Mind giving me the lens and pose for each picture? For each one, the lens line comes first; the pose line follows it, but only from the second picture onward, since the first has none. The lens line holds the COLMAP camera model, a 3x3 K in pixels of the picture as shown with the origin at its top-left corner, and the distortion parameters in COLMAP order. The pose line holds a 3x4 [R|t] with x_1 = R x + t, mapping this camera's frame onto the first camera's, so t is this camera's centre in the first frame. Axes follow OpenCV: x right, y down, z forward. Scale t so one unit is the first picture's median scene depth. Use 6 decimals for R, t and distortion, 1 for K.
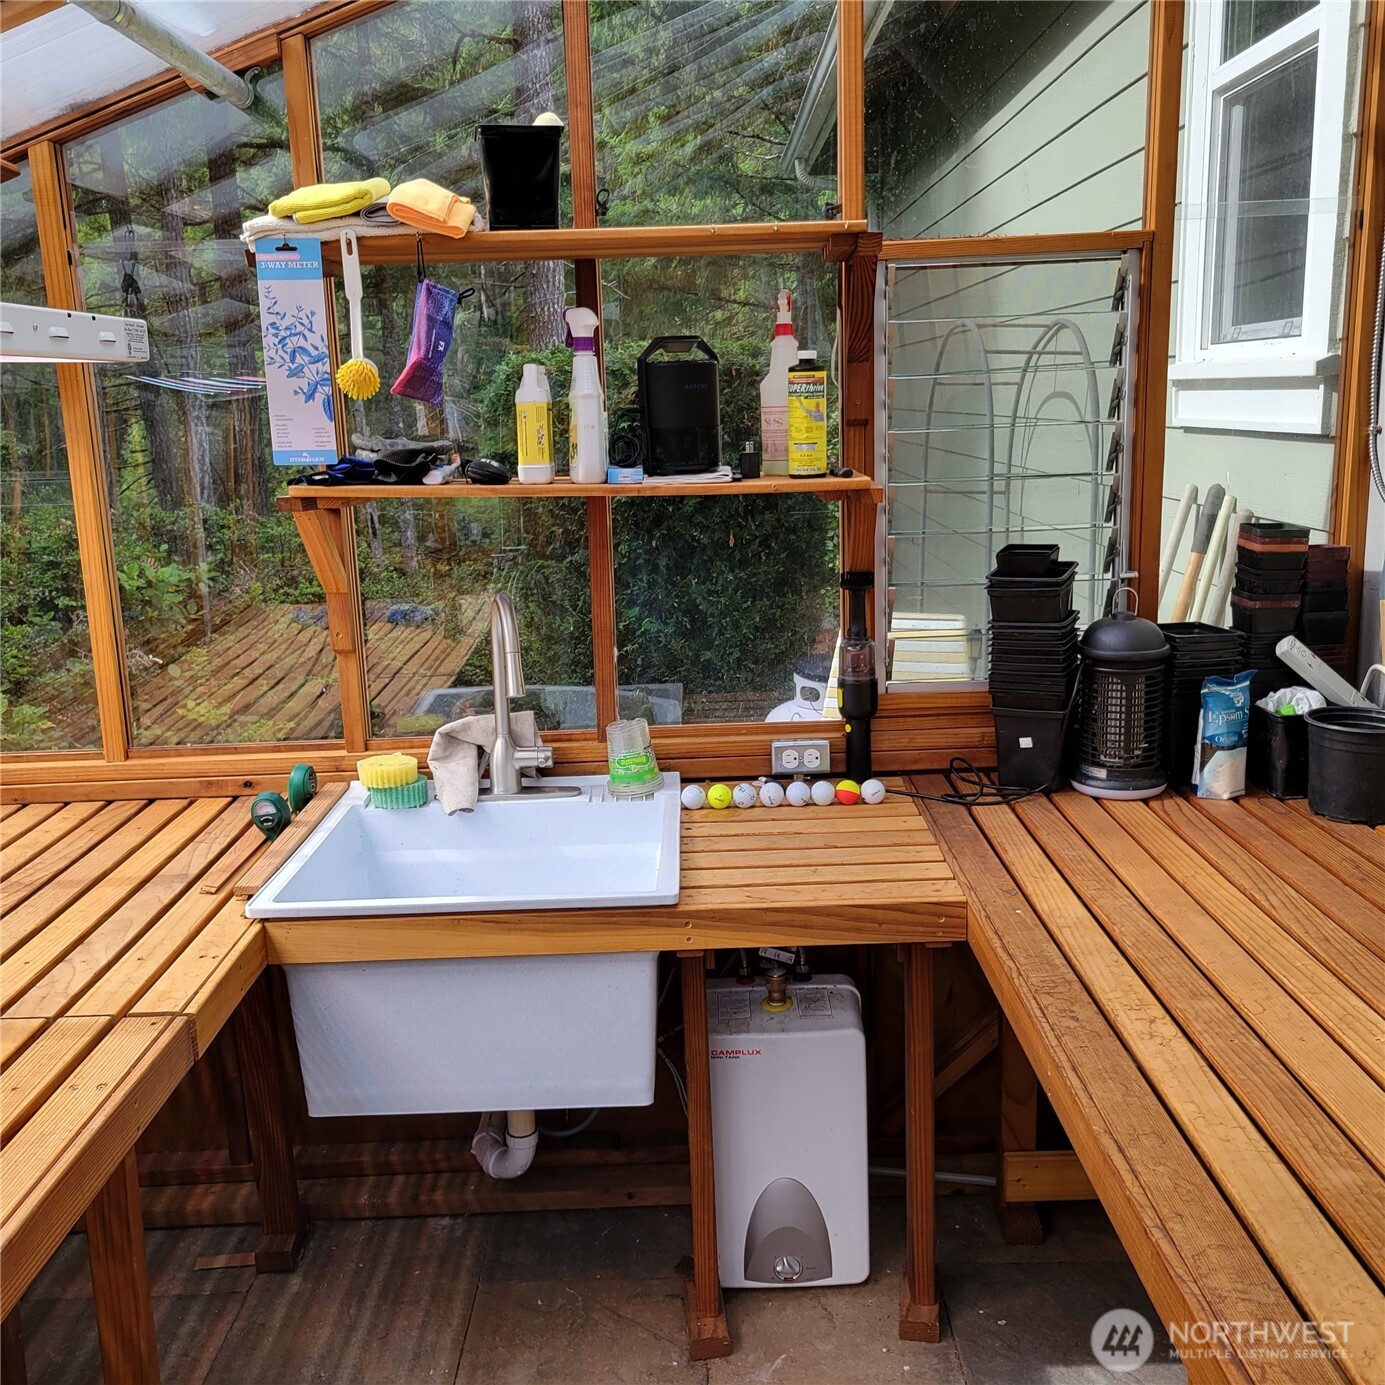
lens RADIAL K [[1378.7, 0, 694.6], [0, 1378.7, 694.1], [0, 0, 1]] dist [0.012998, 0.015570]
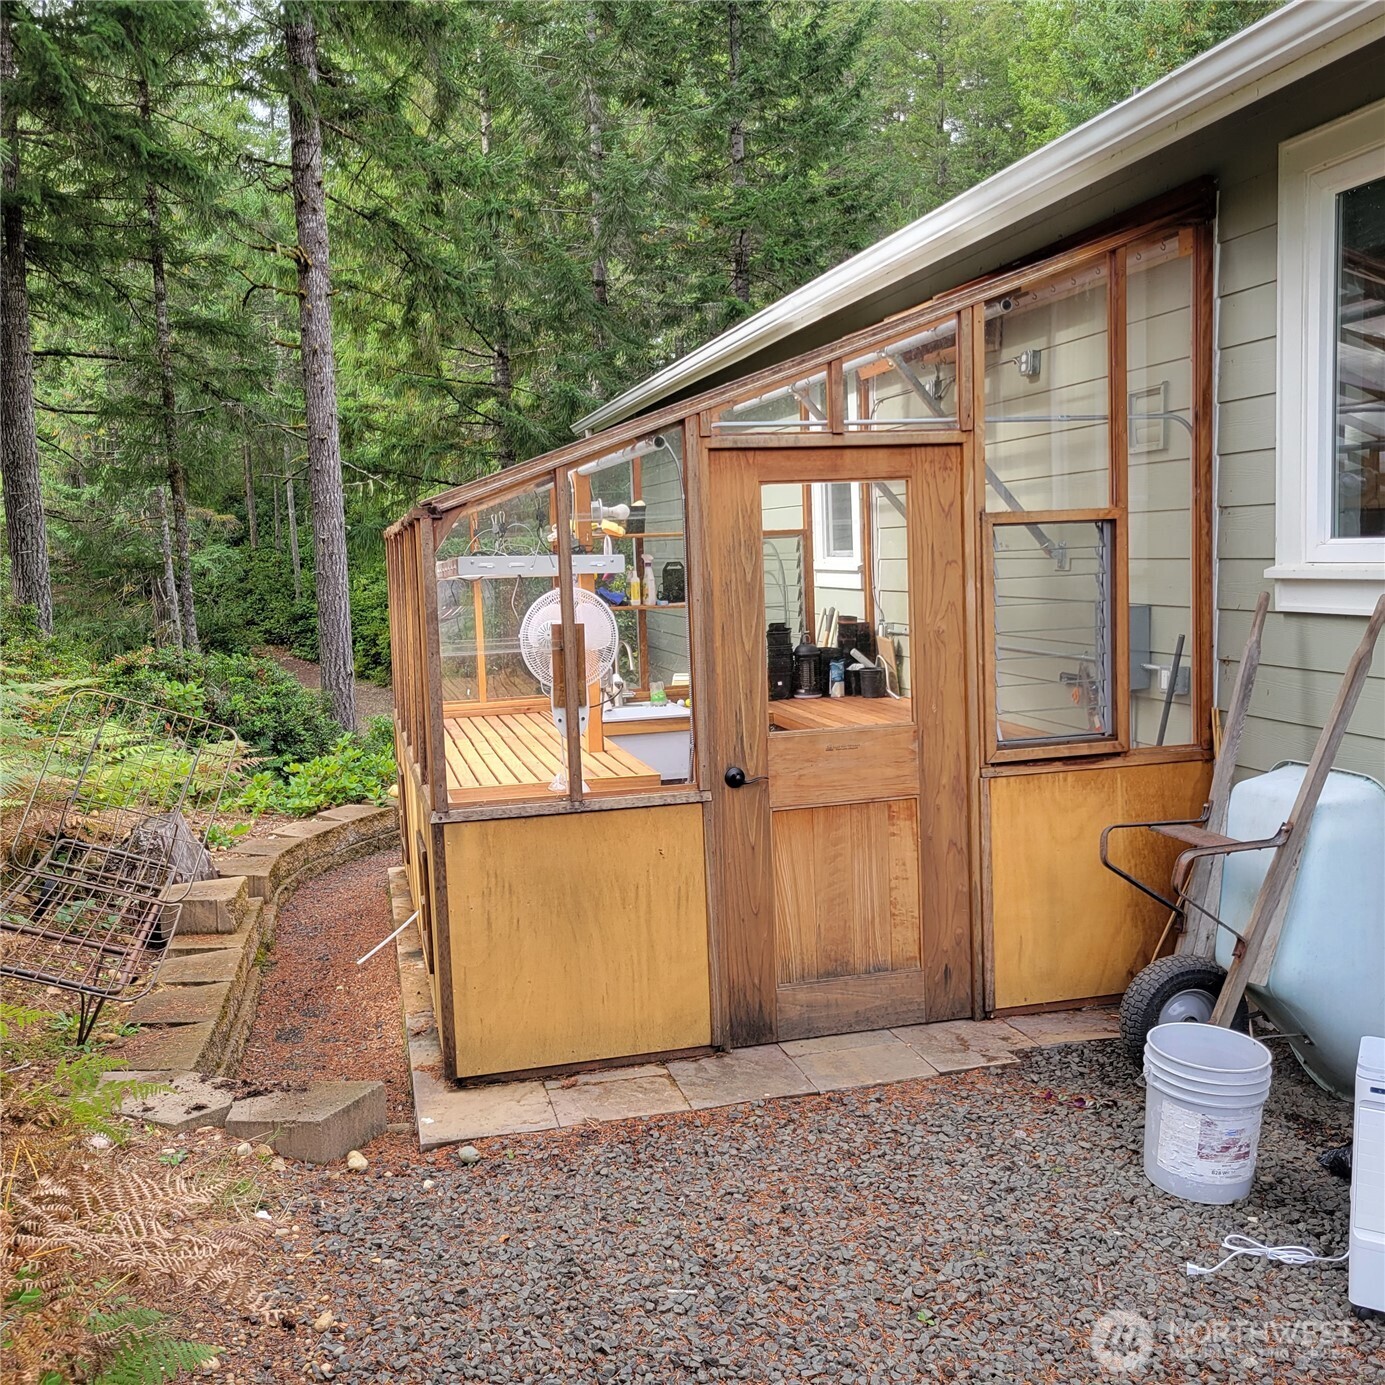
lens RADIAL K [[1378.7, 0, 694.6], [0, 1378.7, 694.1], [0, 0, 1]] dist [0.012998, 0.015570]
pose [[0.970129, -0.032158, 0.240449, -0.736197], [0.059358, 0.992513, -0.106747, 0.395190], [-0.235215, 0.117831, 0.964774, -2.078567]]
